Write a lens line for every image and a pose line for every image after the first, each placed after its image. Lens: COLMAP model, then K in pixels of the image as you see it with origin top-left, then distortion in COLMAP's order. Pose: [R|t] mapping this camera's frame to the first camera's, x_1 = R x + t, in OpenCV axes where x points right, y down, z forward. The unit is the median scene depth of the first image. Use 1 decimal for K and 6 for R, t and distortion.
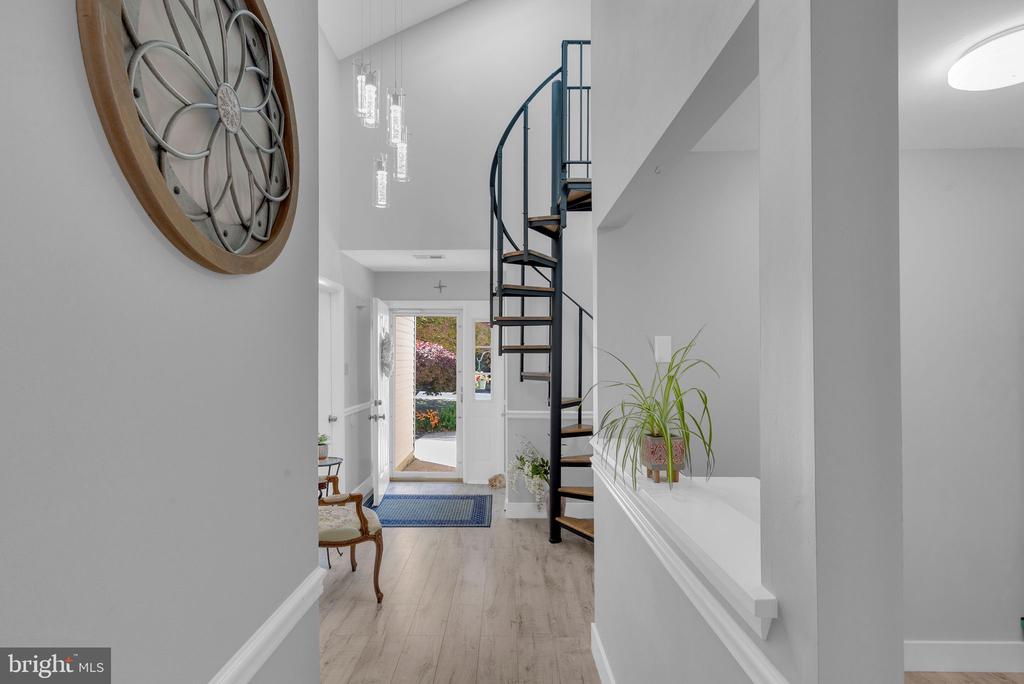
lens RADIAL K [[519.8, 0, 499.0], [0, 519.8, 356.5], [0, 0, 1]] dist [-0.000087, 0.000075]
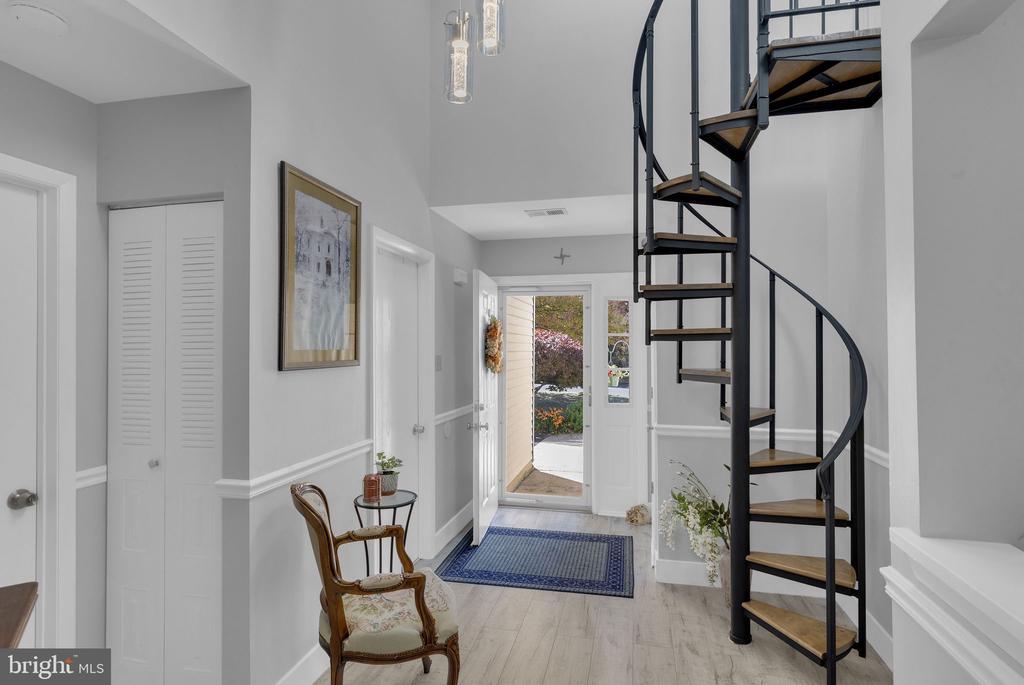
lens RADIAL K [[524.3, 0, 524.0], [0, 524.3, 342.5], [0, 0, 1]] dist [0.002125, 0.000328]
pose [[0.981156, -0.002837, -0.193196, -0.021881], [0.000860, 0.999946, -0.010316, 0.002093], [0.193215, 0.009955, 0.981106, 0.275350]]
